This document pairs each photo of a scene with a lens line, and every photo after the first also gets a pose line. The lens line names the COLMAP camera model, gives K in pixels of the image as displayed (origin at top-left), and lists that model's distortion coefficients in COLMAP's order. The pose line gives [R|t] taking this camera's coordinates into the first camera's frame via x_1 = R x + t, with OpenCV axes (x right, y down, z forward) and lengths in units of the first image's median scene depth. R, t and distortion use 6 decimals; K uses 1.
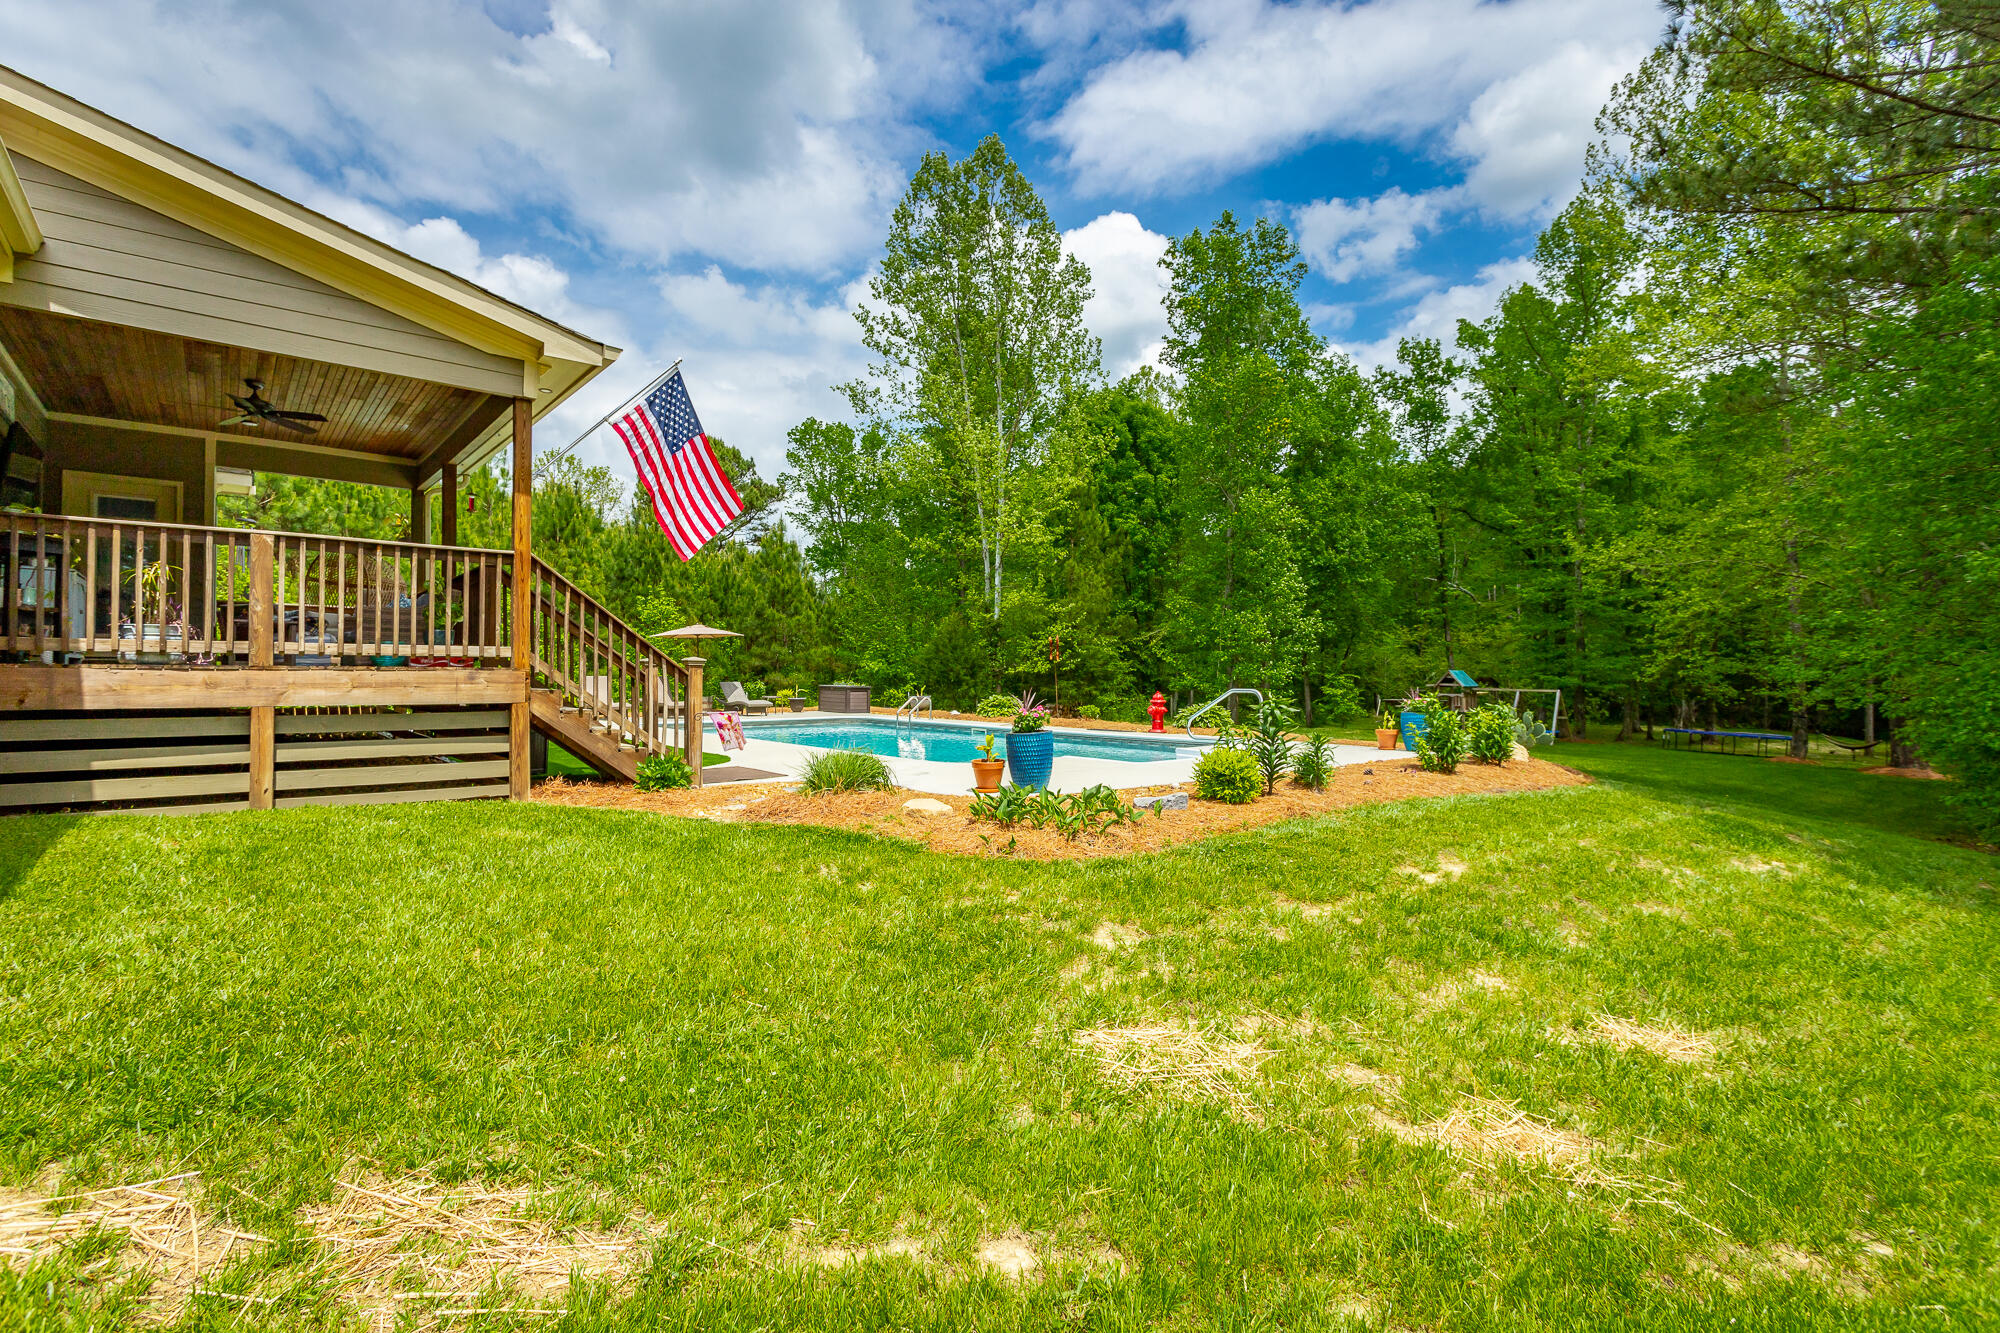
lens RADIAL K [[947.4, 0, 999.0], [0, 947.4, 646.3], [0, 0, 1]] dist [-0.001132, 0.000457]
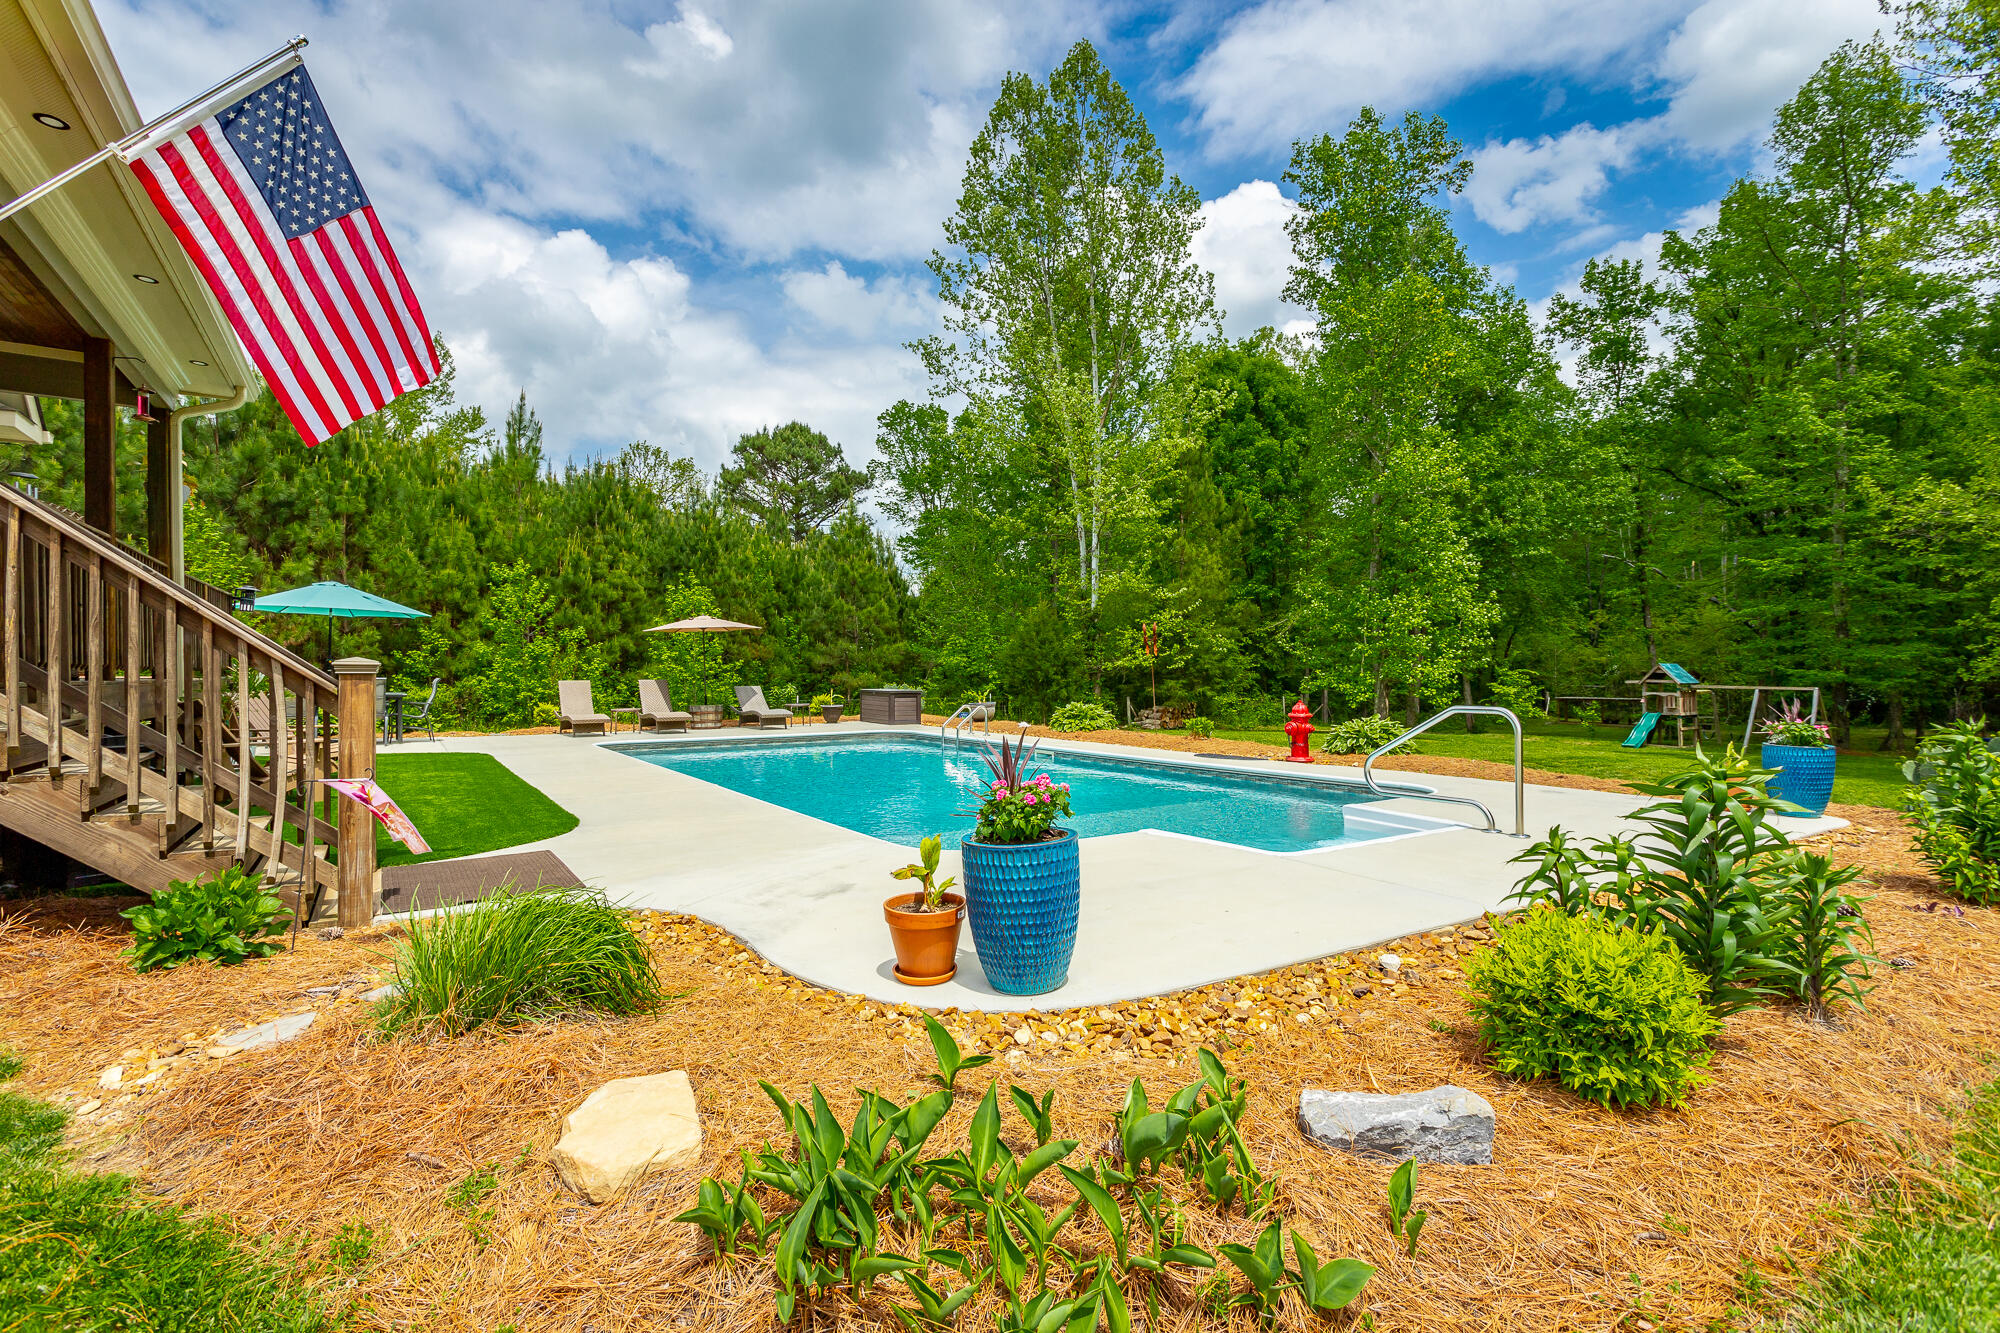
lens RADIAL K [[947.4, 0, 999.0], [0, 947.4, 646.3], [0, 0, 1]] dist [-0.001132, 0.000457]
pose [[0.992550, -0.010121, -0.121415, 0.015714], [0.010667, 0.999936, 0.003852, 0.001604], [0.121368, -0.005118, 0.992594, 0.129142]]
